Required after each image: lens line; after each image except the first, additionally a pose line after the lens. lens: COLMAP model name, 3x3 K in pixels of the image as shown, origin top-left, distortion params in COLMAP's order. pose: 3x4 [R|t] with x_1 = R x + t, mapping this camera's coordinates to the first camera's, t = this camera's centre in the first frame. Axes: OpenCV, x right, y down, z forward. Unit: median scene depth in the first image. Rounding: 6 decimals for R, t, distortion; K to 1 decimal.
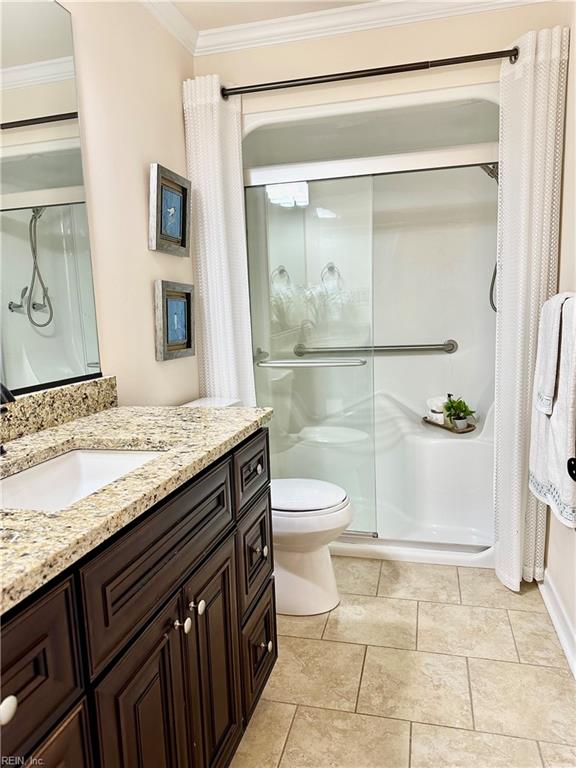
lens RADIAL K [[538.3, 0, 288.0], [0, 538.3, 384.0], [0, 0, 1]] dist [0.097258, -0.133491]
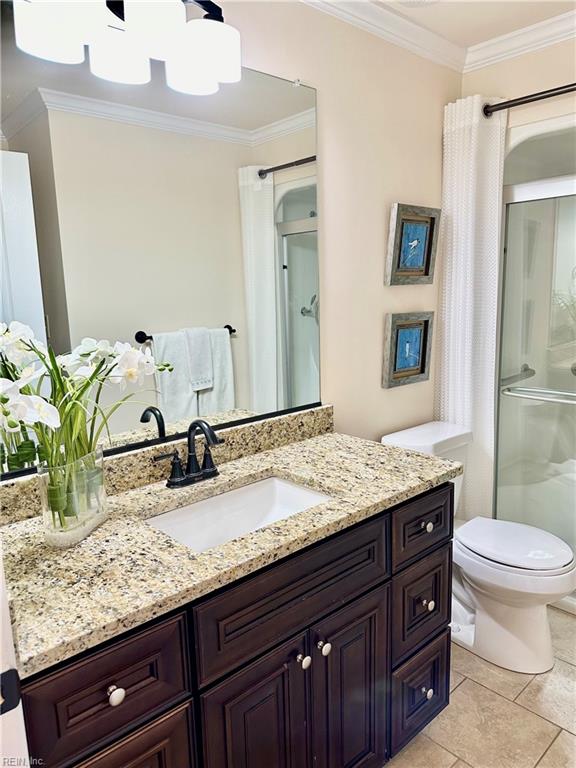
lens RADIAL K [[538.3, 0, 288.0], [0, 538.3, 384.0], [0, 0, 1]] dist [0.097258, -0.133491]
pose [[0.837390, 0.109001, -0.535628, 0.244184], [-0.078156, 0.993723, 0.080037, -0.171711], [0.540990, -0.025160, 0.840653, 0.002154]]
